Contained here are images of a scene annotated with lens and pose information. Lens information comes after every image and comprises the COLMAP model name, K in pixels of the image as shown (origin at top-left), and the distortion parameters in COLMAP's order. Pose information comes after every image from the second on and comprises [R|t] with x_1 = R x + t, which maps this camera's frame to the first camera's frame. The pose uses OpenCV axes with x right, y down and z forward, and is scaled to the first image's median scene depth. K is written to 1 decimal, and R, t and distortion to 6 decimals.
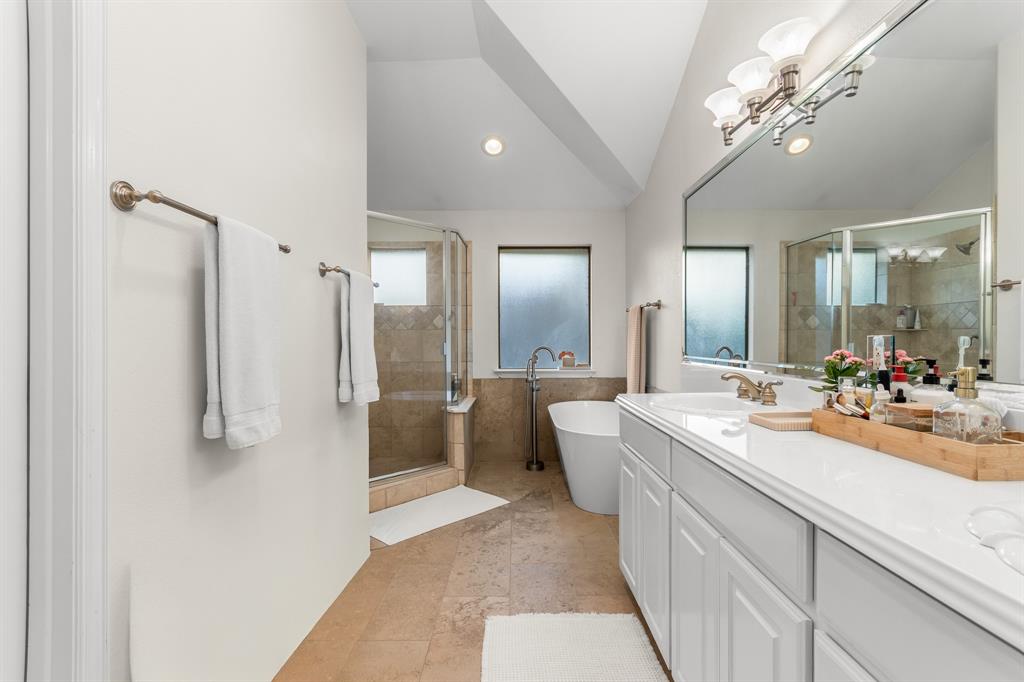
lens RADIAL K [[448.9, 0, 510.9], [0, 448.9, 340.1], [0, 0, 1]] dist [-0.000802, -0.000286]
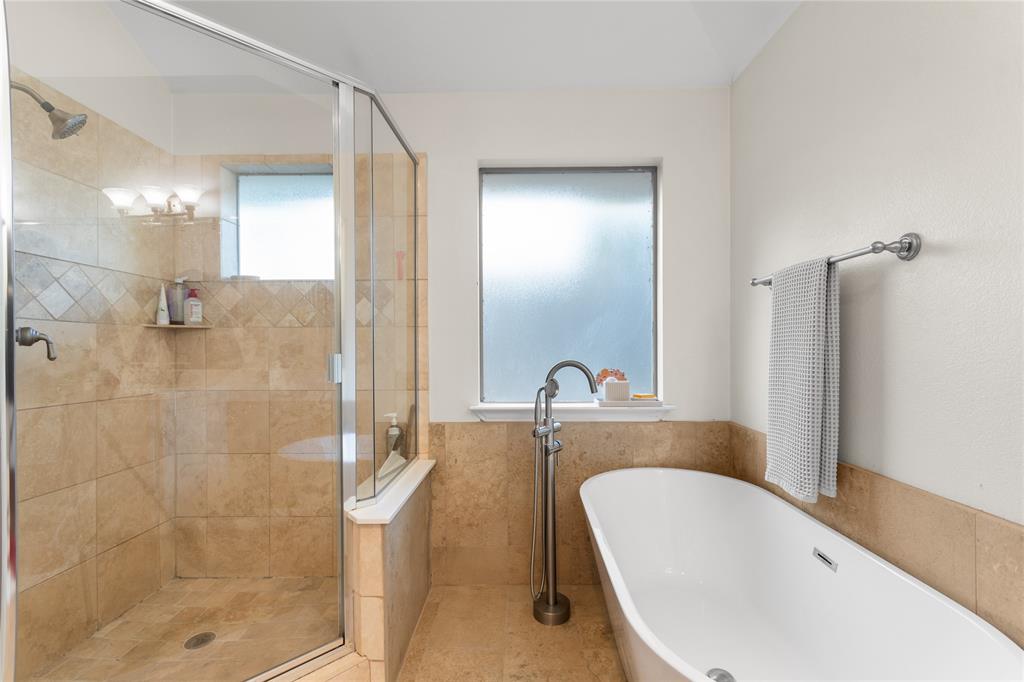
lens RADIAL K [[448.9, 0, 512.6], [0, 448.9, 344.3], [0, 0, 1]] dist [-0.000802, -0.000286]
pose [[0.999979, 0.000191, -0.006407, 0.013915], [-0.000262, 0.999938, -0.011145, 0.001892], [0.006405, 0.011146, 0.999917, 0.490987]]
